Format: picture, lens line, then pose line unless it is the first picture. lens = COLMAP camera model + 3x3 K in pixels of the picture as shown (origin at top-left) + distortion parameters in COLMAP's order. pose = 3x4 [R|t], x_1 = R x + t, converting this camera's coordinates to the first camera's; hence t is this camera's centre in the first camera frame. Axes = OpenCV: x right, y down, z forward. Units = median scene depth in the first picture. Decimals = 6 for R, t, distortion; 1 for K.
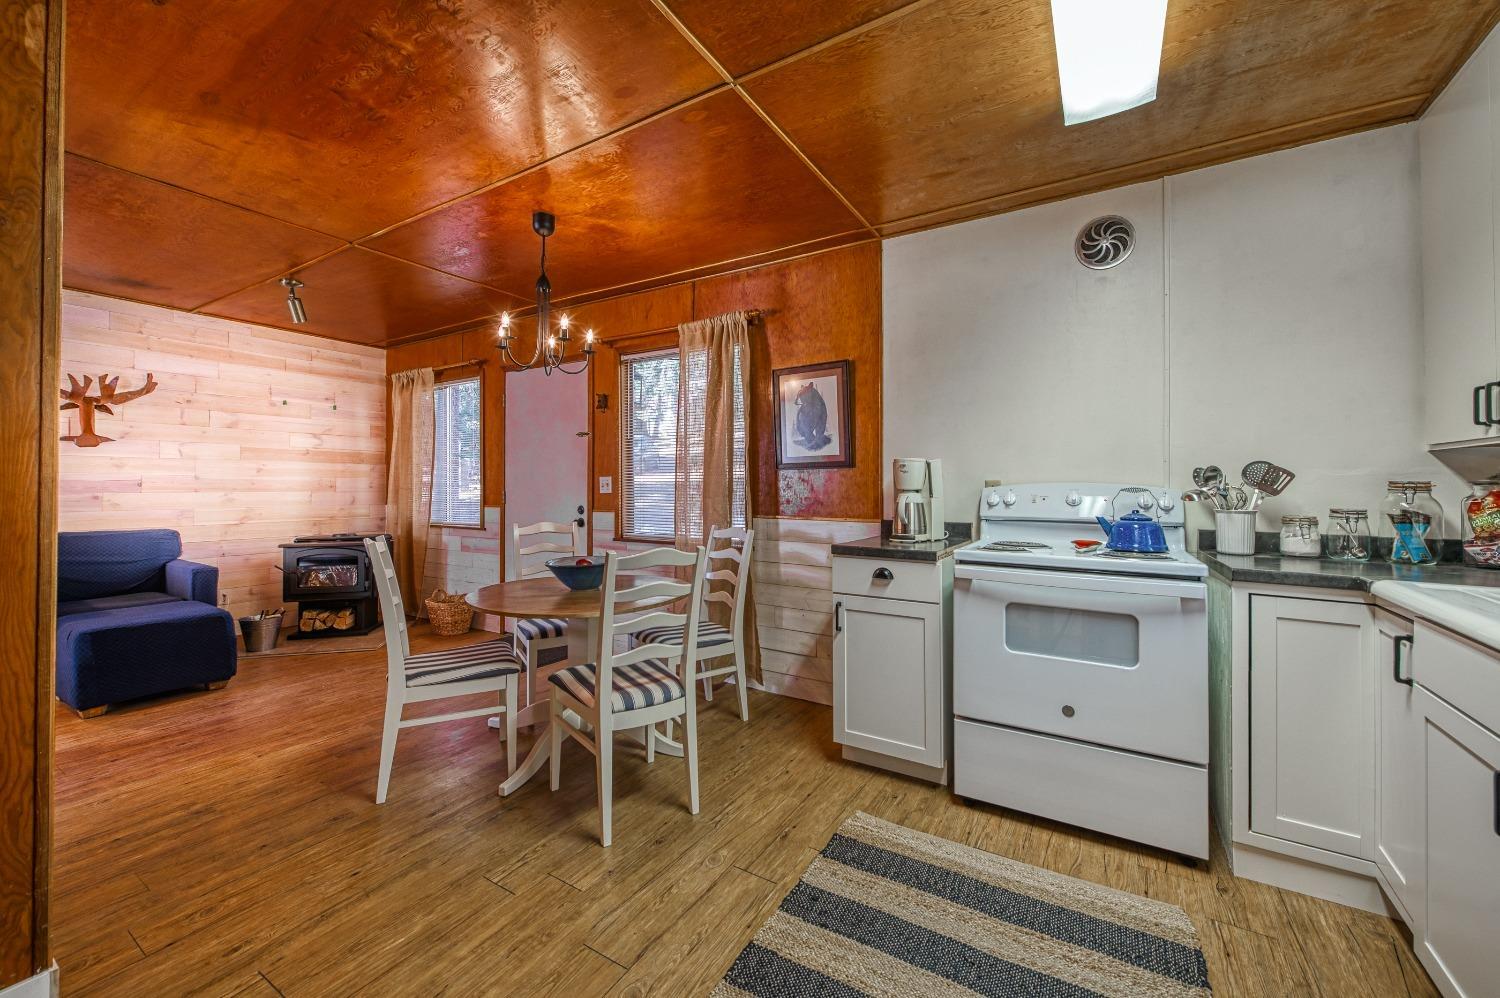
lens RADIAL K [[599.5, 0, 778.0], [0, 599.5, 478.4], [0, 0, 1]] dist [-0.001246, -0.000304]
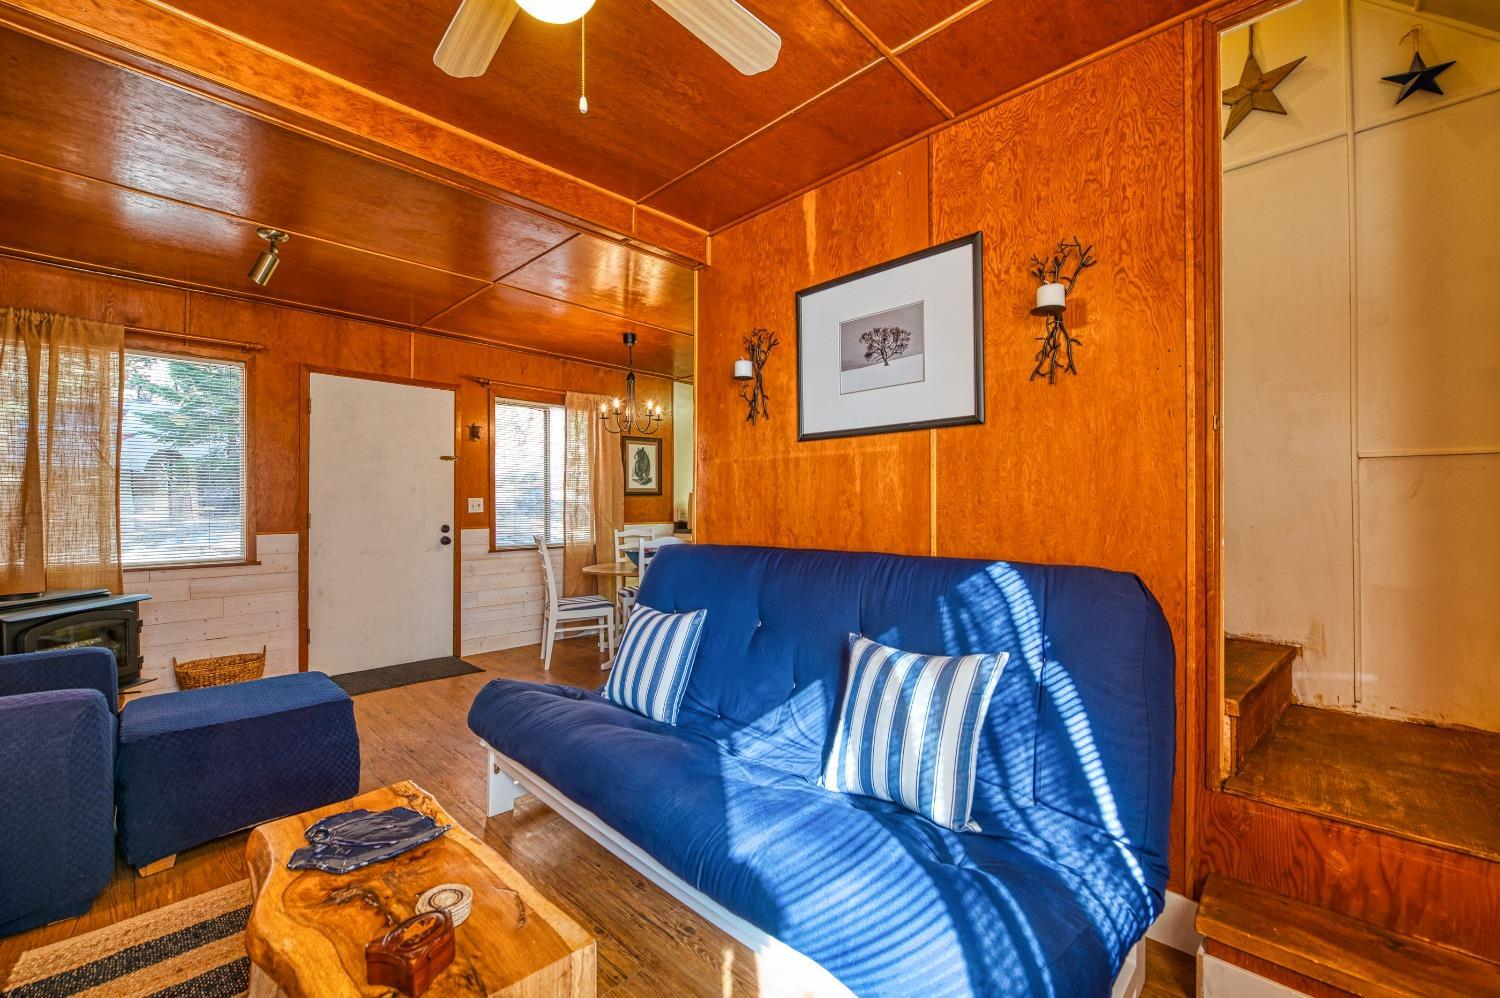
lens RADIAL K [[622.4, 0, 748.9], [0, 622.4, 504.6], [0, 0, 1]] dist [-0.000581, -0.000368]
pose [[0.200925, -0.000675, 0.979606, -1.802600], [-0.004933, 0.999986, 0.001701, 0.006766], [-0.979594, -0.005174, 0.200919, 0.336508]]
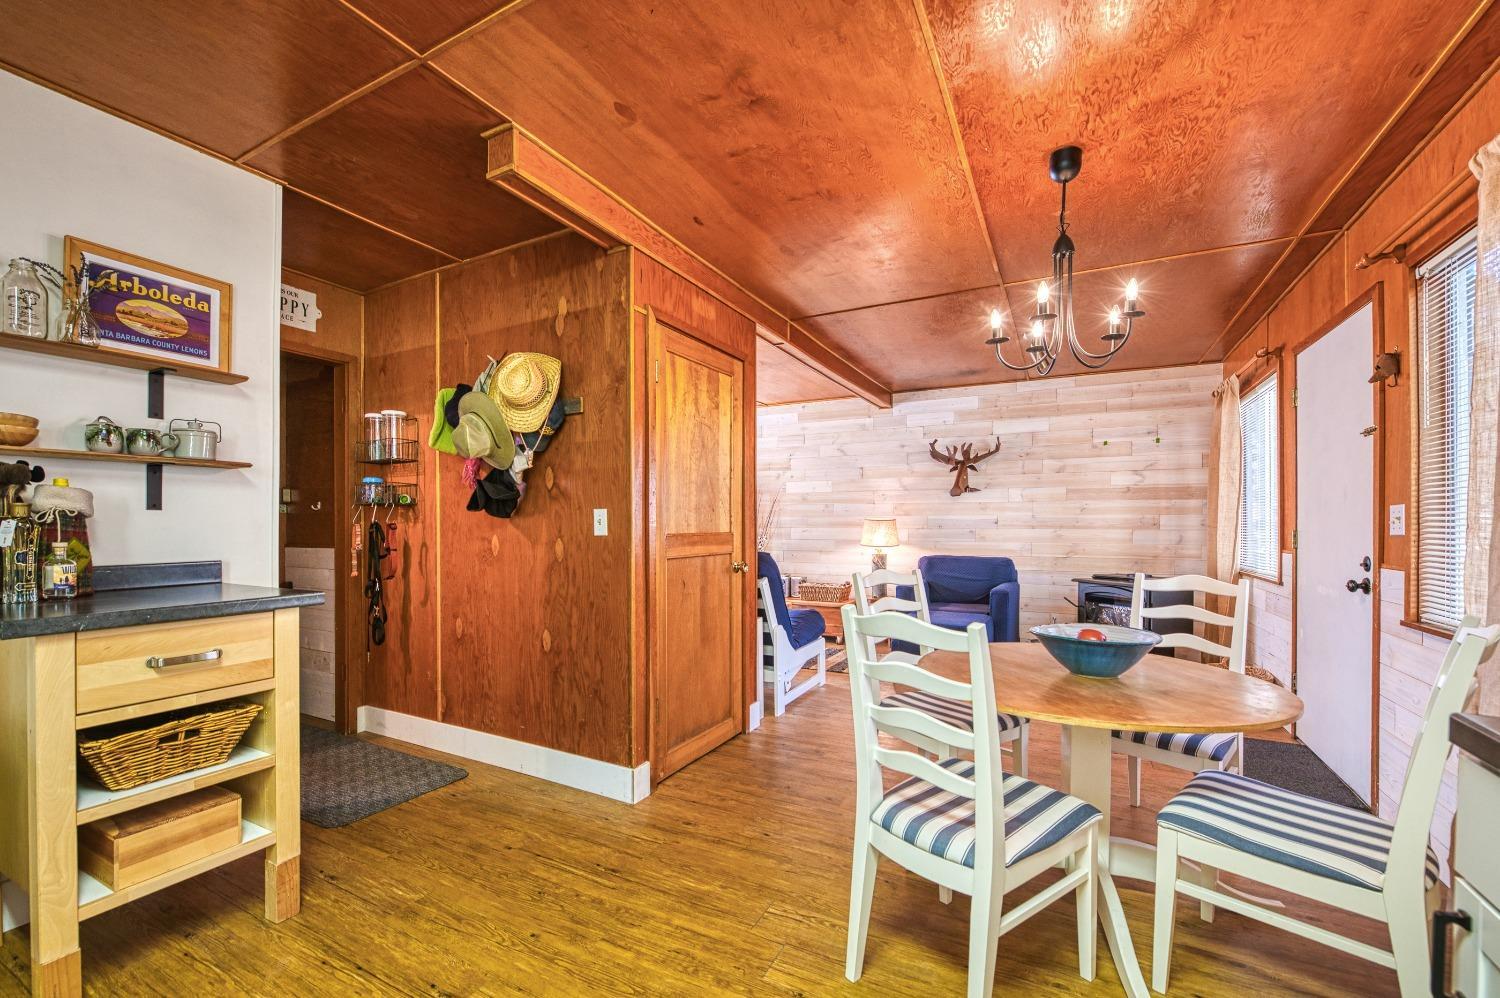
lens RADIAL K [[603.0, 0, 738.1], [0, 603.0, 528.5], [0, 0, 1]] dist [0.000294, -0.000032]
pose [[0.040550, 0.005524, -0.999162, 0.307313], [0.011574, 0.999915, 0.005998, 0.011370], [0.999110, -0.011807, 0.040483, 0.517562]]
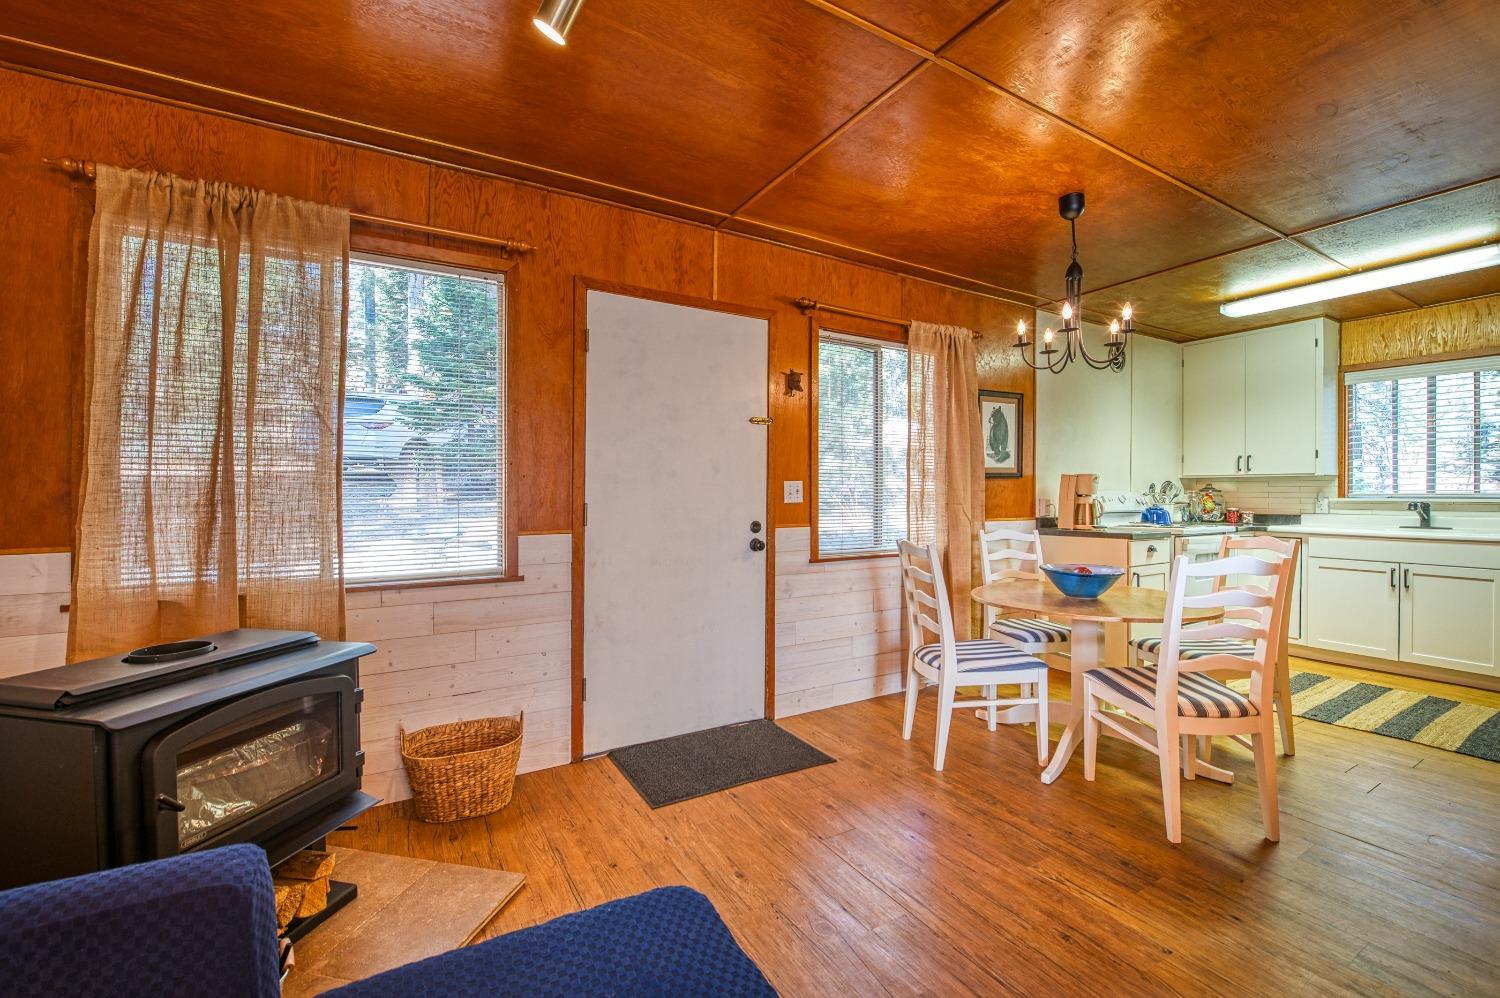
lens RADIAL K [[611.8, 0, 748.5], [0, 611.8, 491.6], [0, 0, 1]] dist [-0.004453, -0.000655]
pose [[0.475909, 0.000378, 0.879494, -1.337580], [-0.008788, 0.999952, 0.004326, 0.010475], [-0.879451, -0.009788, 0.475890, 0.911410]]
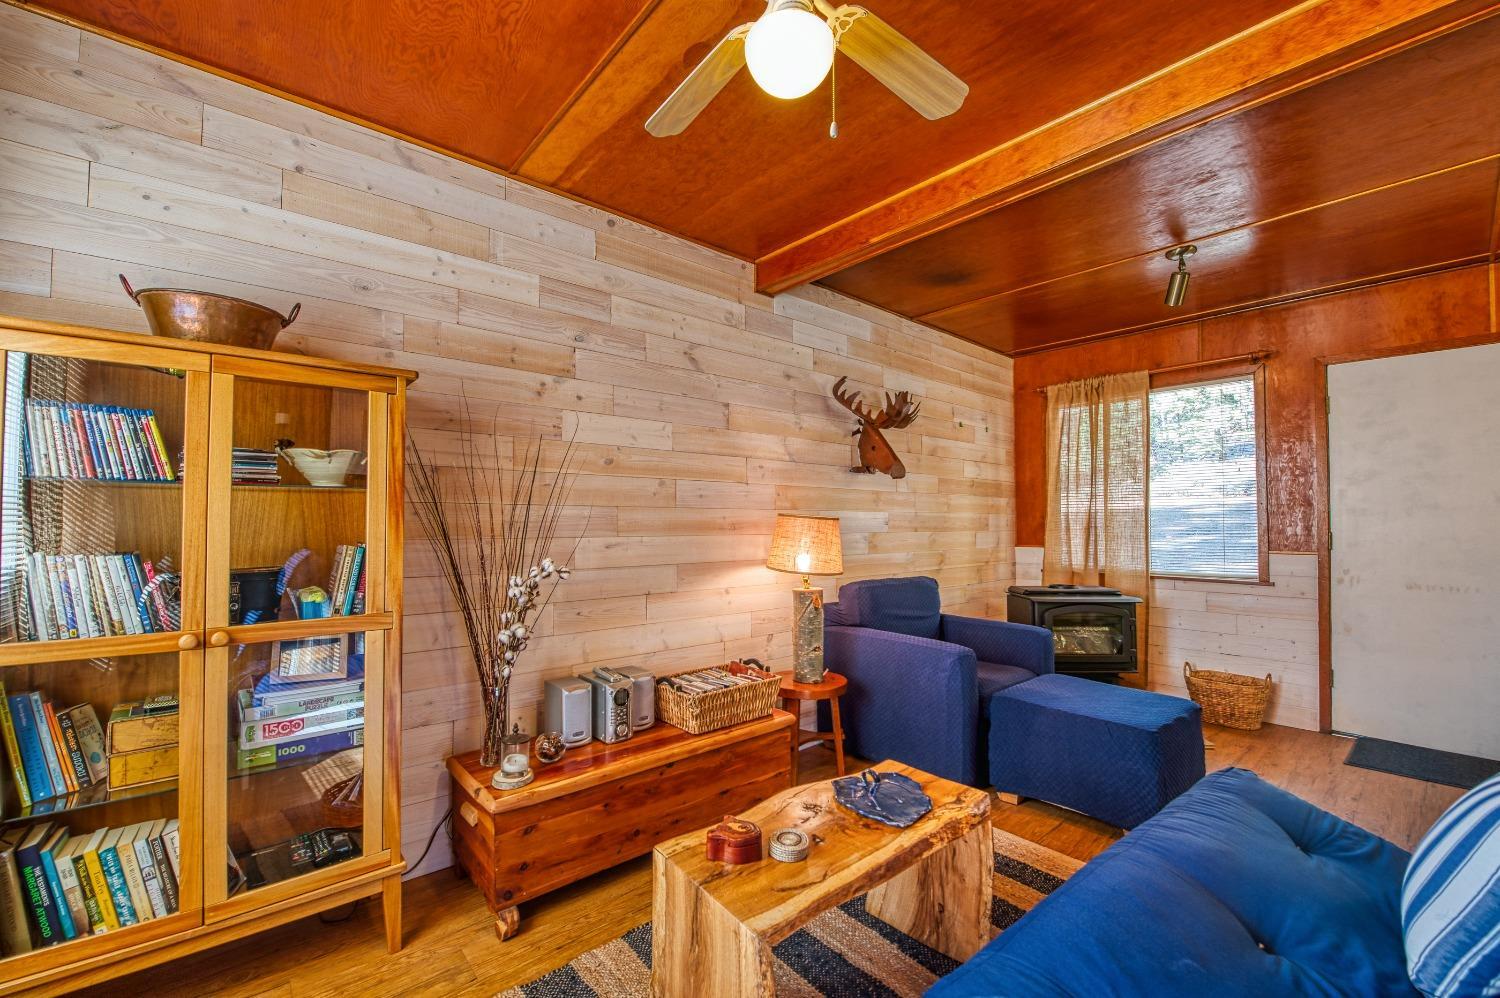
lens RADIAL K [[631.3, 0, 729.7], [0, 631.3, 503.0], [0, 0, 1]] dist [-0.000625, -0.009476]
pose [[0.943279, -0.009652, -0.331860, -1.335749], [0.004604, 0.999861, -0.015995, -0.006715], [0.331968, 0.013560, 0.943193, 0.101560]]
